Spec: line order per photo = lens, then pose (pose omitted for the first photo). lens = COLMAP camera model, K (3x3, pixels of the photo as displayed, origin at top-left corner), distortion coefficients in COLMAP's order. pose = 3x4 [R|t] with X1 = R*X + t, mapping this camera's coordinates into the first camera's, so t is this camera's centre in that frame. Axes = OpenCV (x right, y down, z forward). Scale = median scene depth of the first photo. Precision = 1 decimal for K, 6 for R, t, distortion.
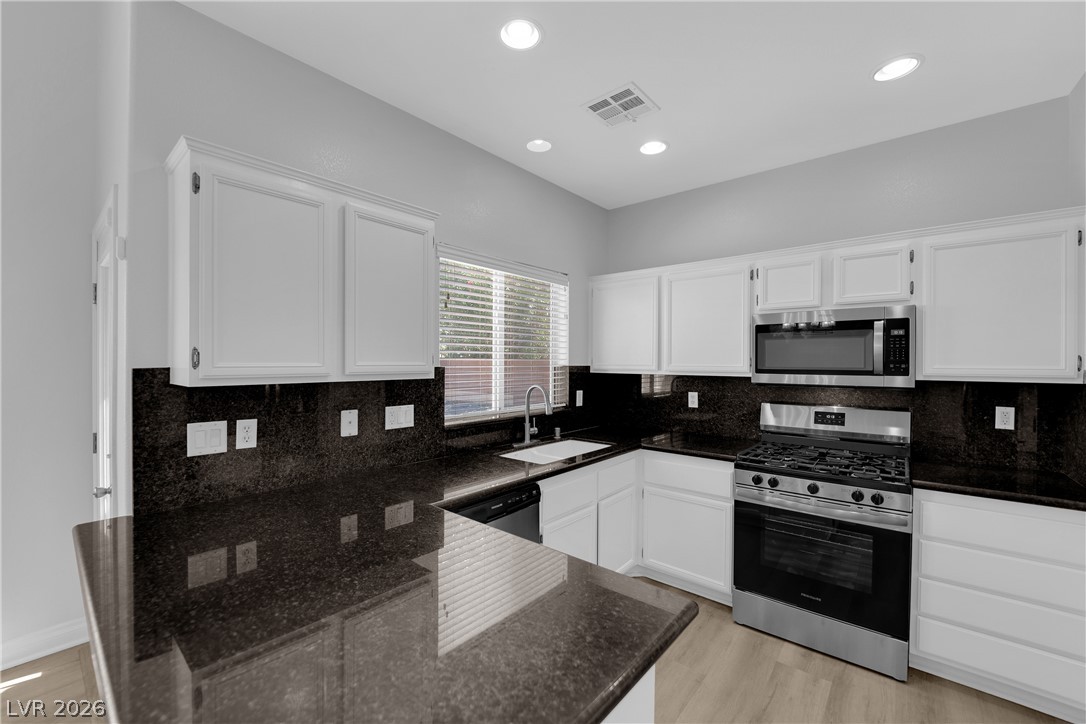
lens RADIAL K [[435.6, 0, 540.1], [0, 435.6, 363.5], [0, 0, 1]] dist [-0.009488, -0.001824]
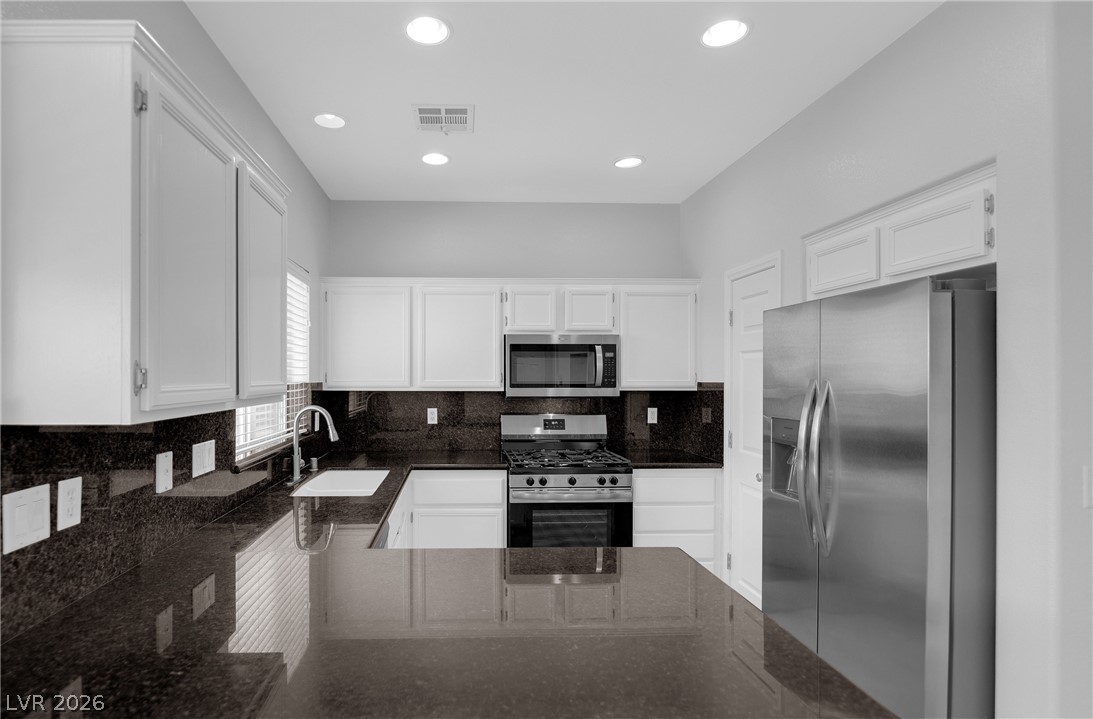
lens RADIAL K [[537.3, 0, 466.8], [0, 537.3, 376.1], [0, 0, 1]] dist [-0.015796, -0.000173]
pose [[0.745785, -0.003146, 0.666179, -0.522710], [0.005040, 0.999987, -0.000920, -0.006783], [-0.666167, 0.004043, 0.745791, 0.058085]]
